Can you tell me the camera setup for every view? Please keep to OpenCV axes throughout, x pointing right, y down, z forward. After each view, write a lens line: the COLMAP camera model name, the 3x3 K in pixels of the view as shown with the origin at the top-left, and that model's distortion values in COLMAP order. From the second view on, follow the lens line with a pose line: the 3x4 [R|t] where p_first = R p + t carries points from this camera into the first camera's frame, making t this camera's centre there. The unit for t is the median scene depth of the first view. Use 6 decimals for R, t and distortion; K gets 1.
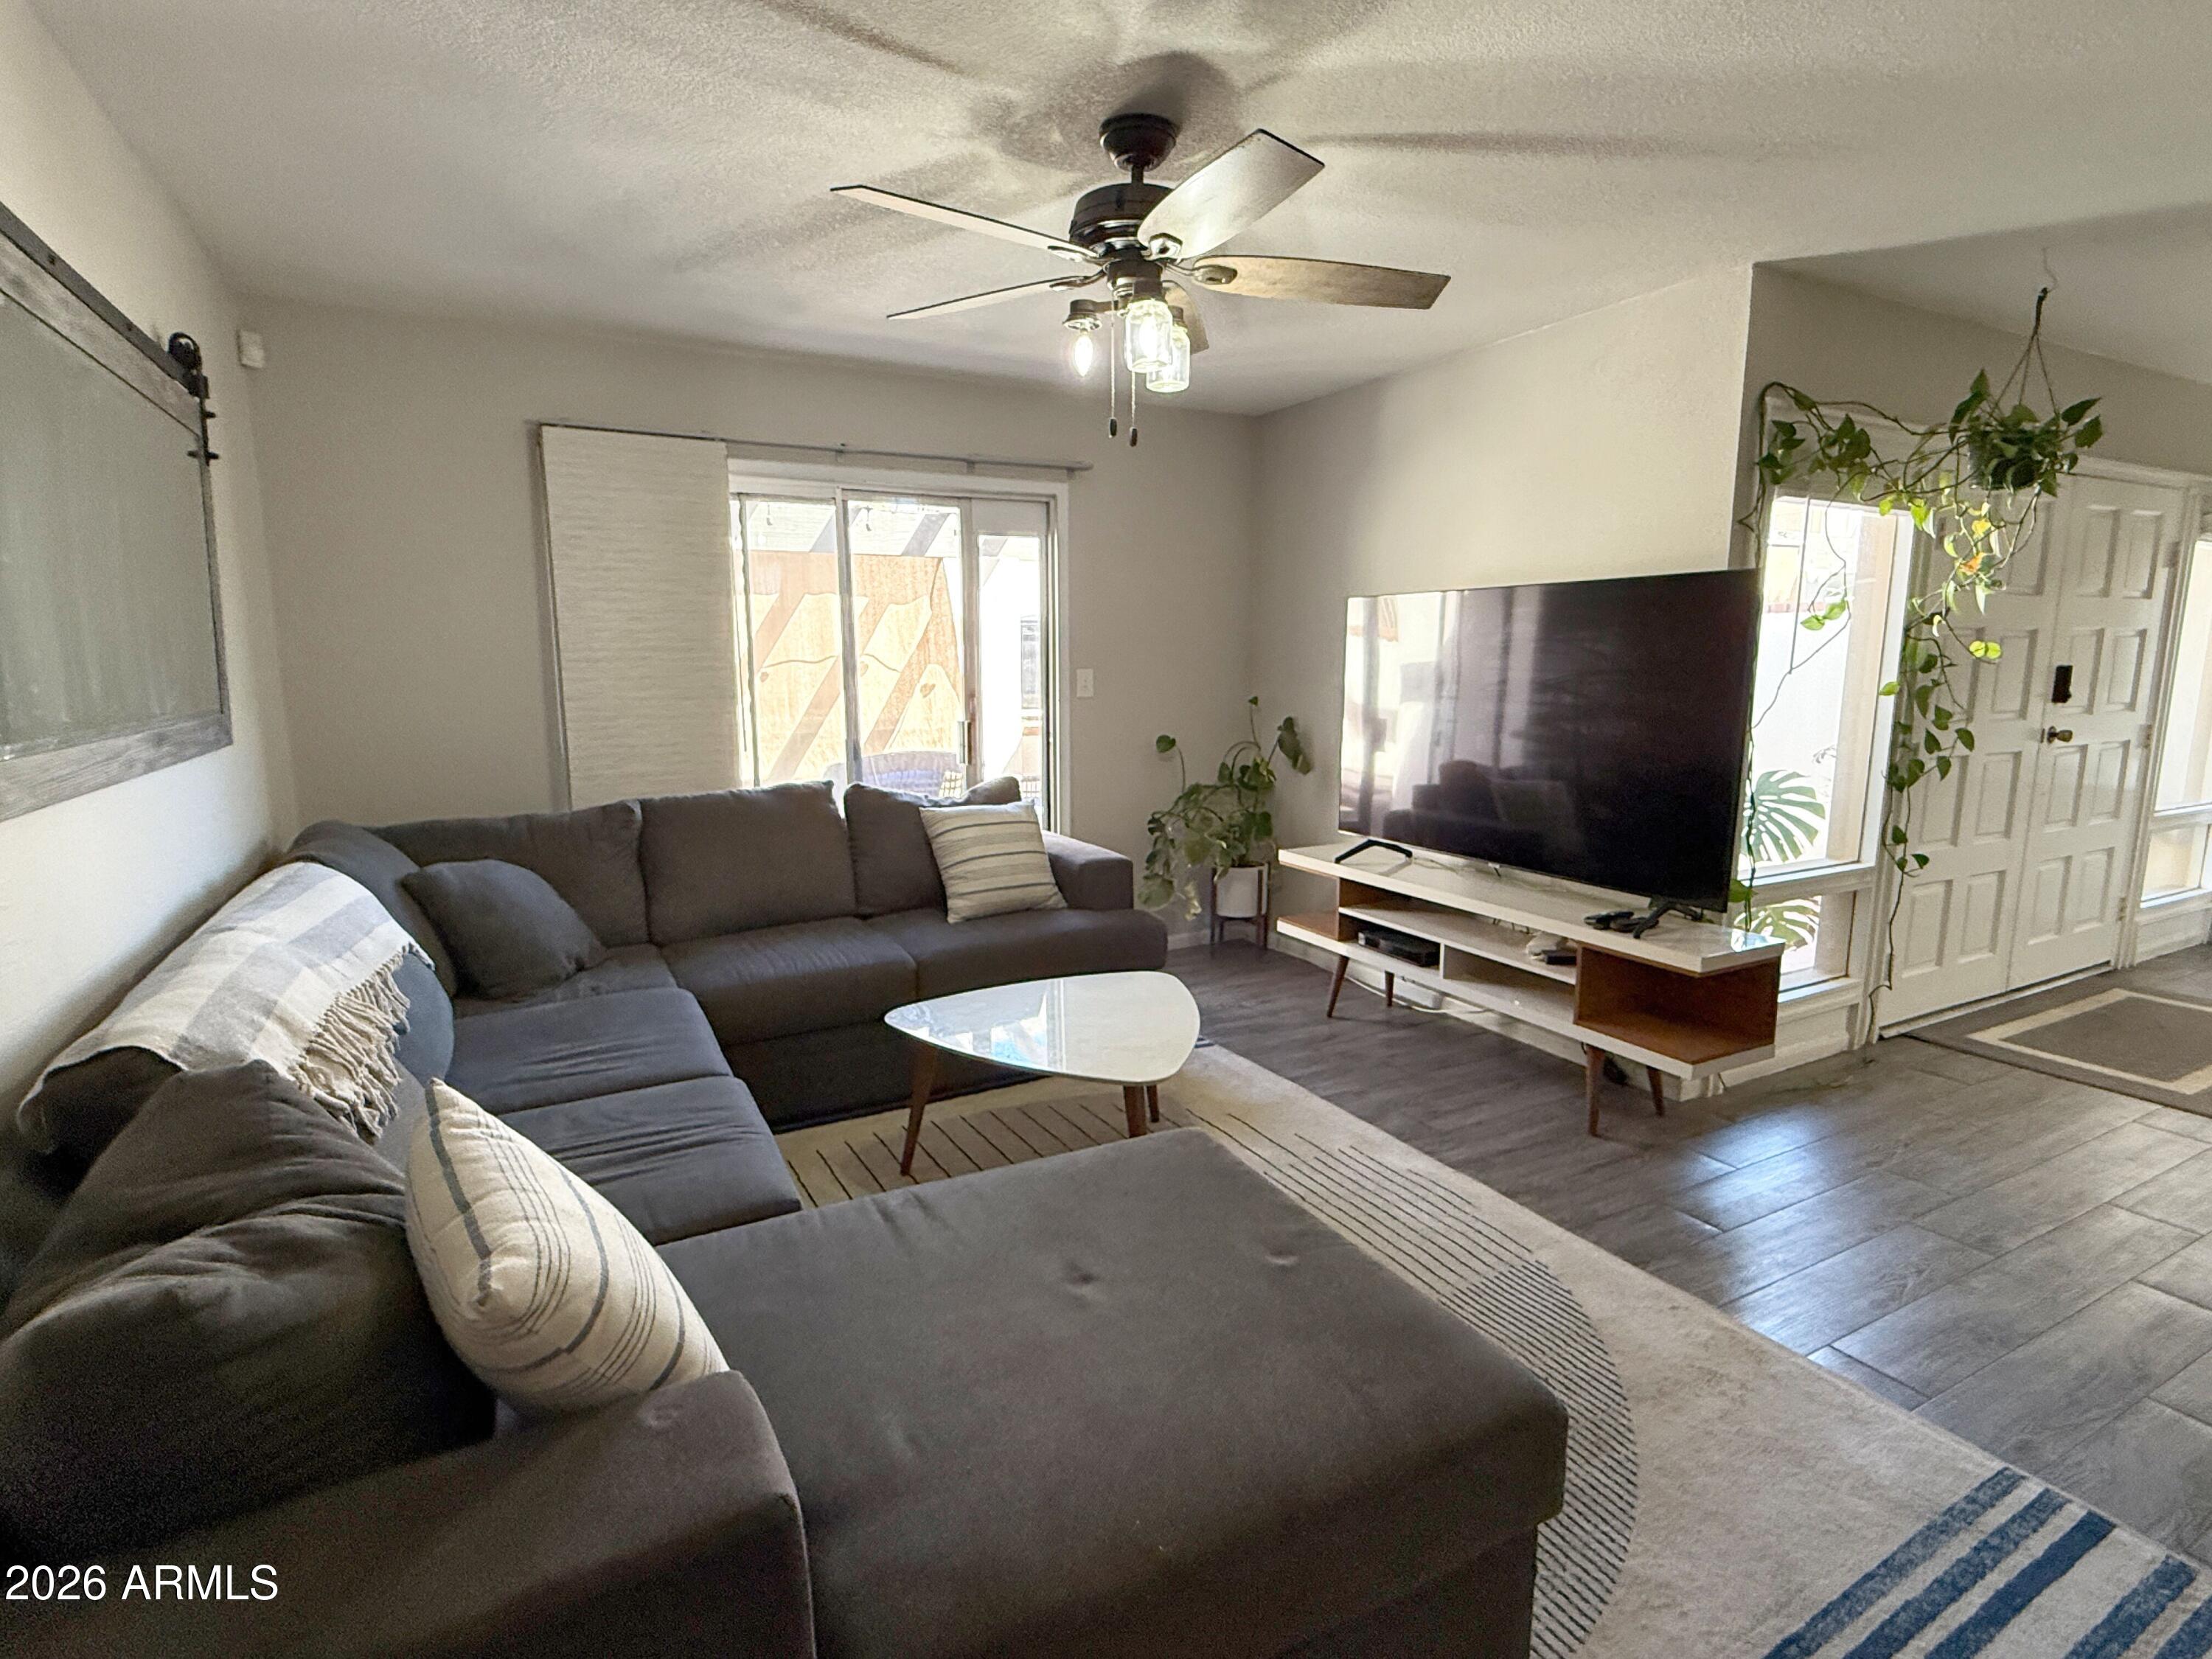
lens RADIAL K [[1101.1, 0, 1100.1], [0, 1101.1, 829.4], [0, 0, 1]] dist [-0.005075, -0.000370]
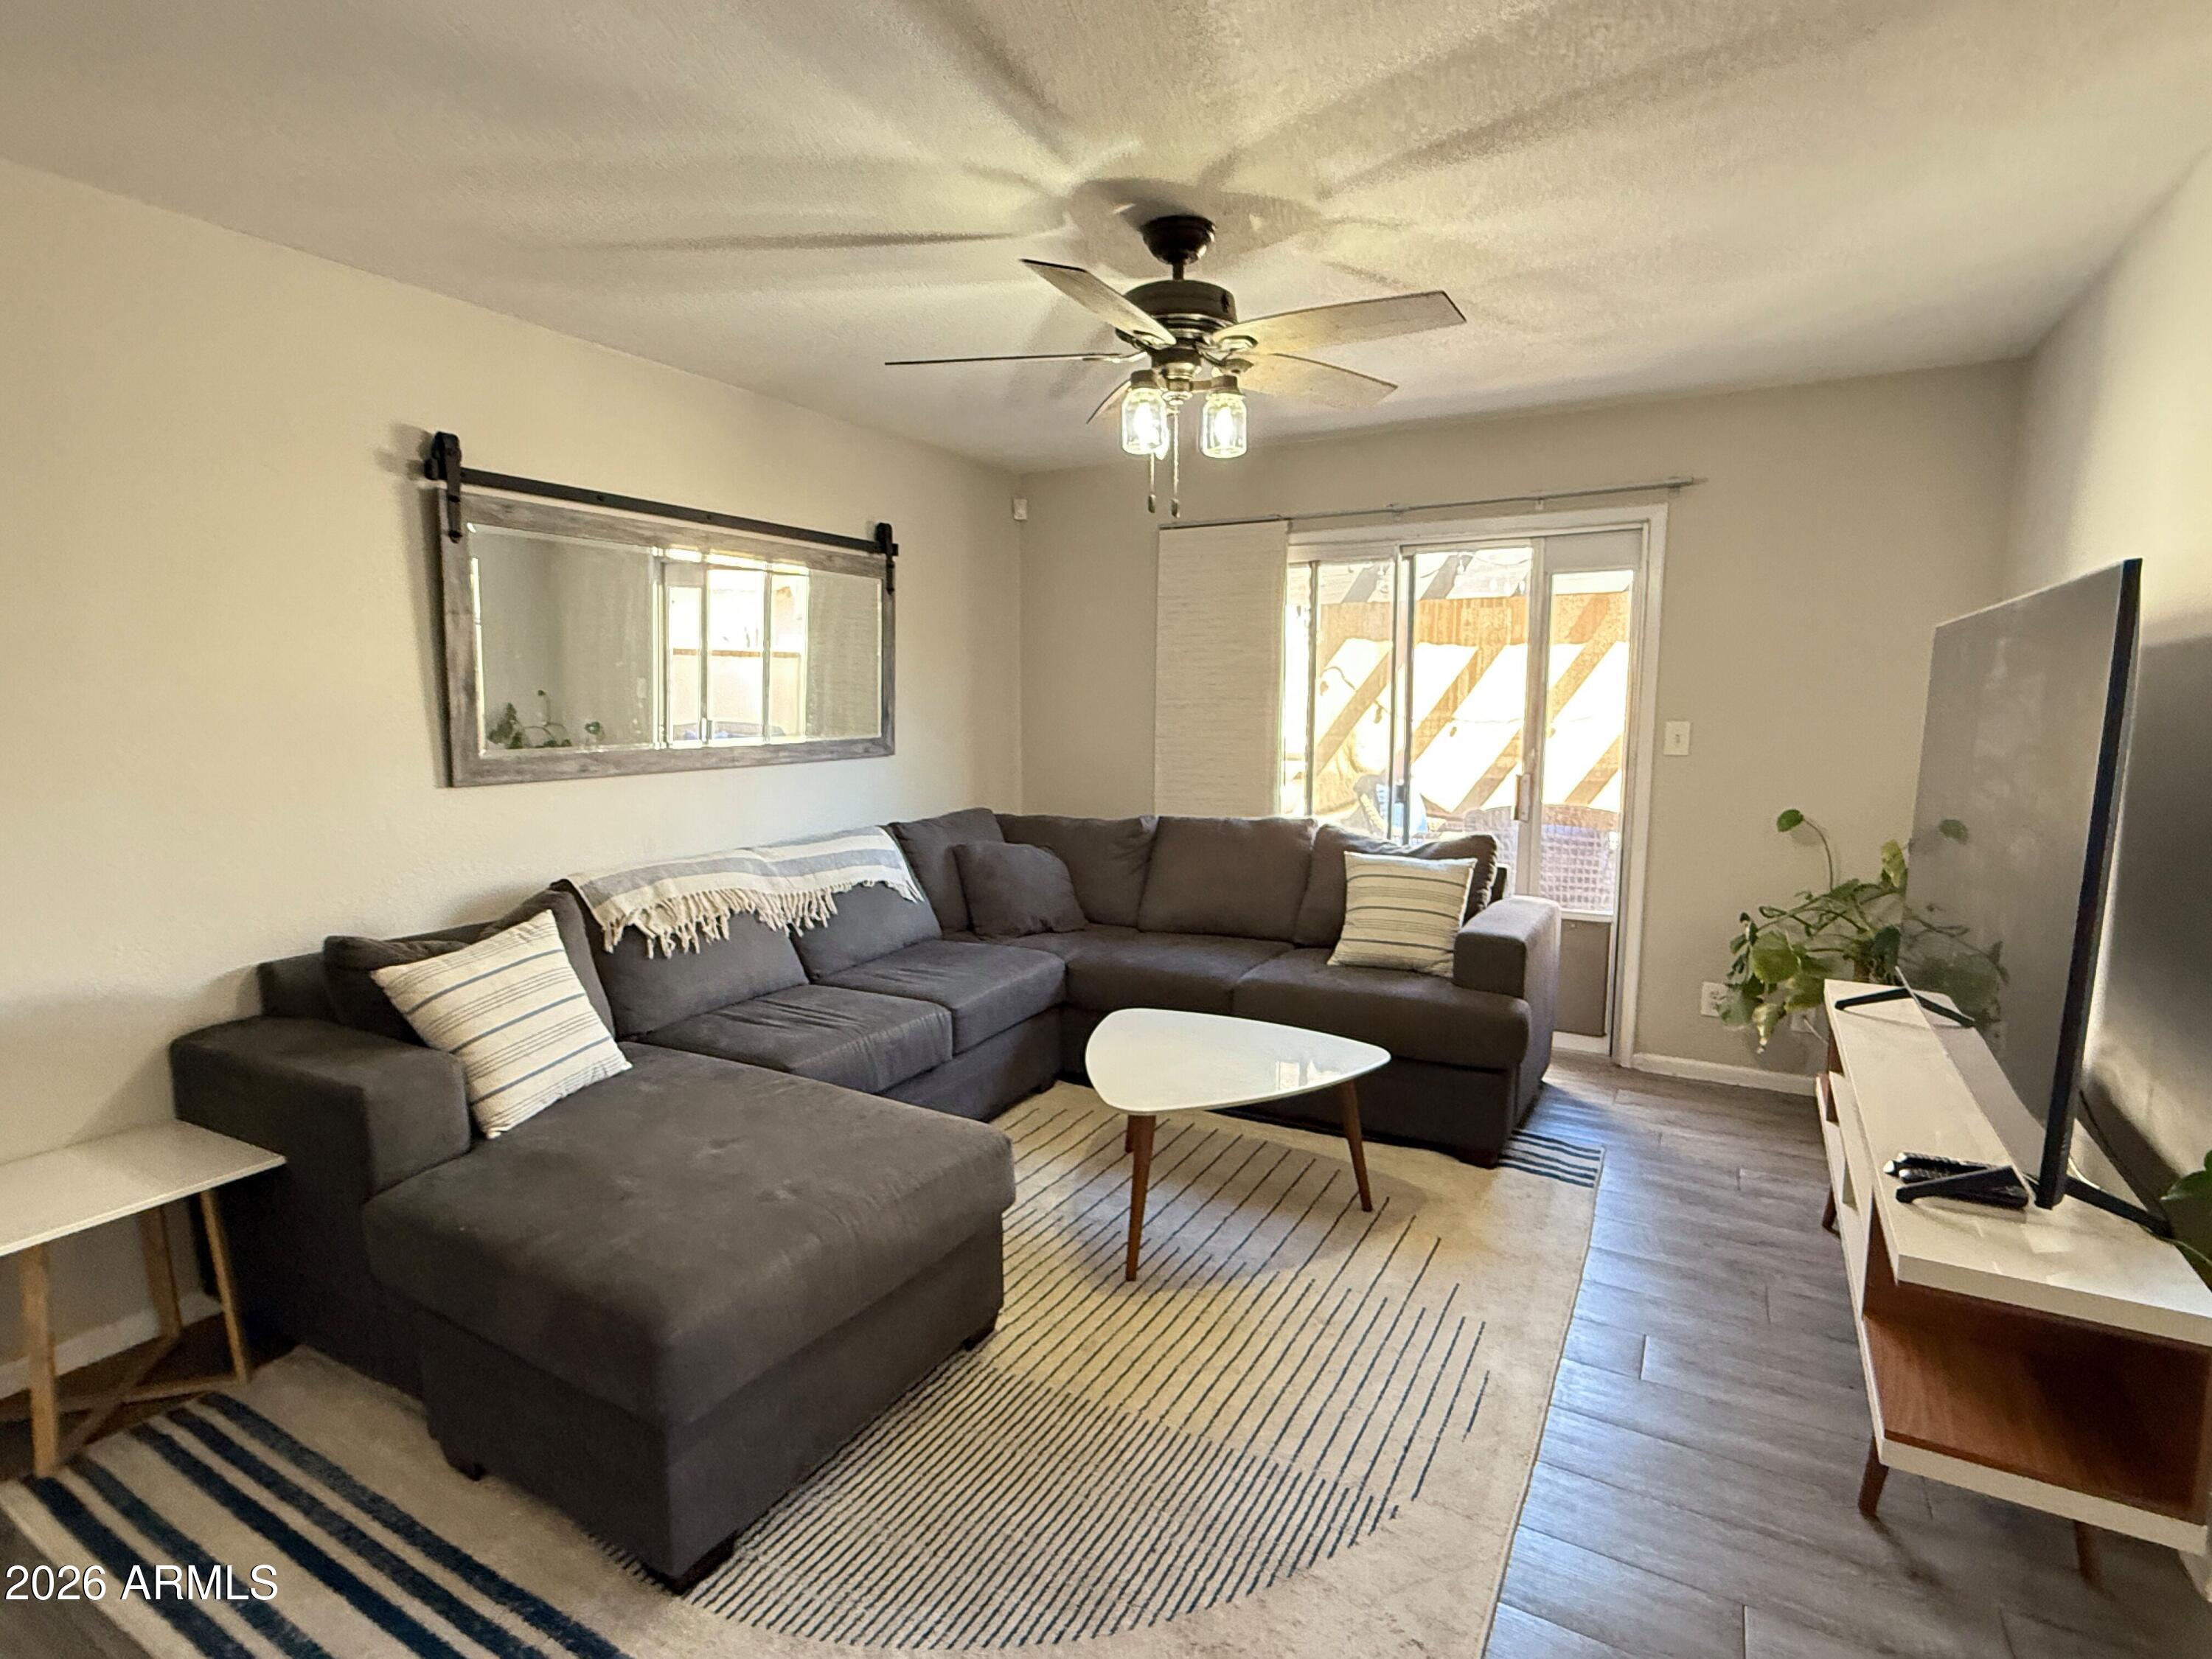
lens RADIAL K [[1101.1, 0, 1099.5], [0, 1101.1, 827.5], [0, 0, 1]] dist [-0.005075, -0.000370]
pose [[0.532914, 0.101761, -0.840028, 0.598358], [-0.130831, 0.990713, 0.037016, -0.051646], [0.835994, 0.090175, 0.541279, 0.250739]]
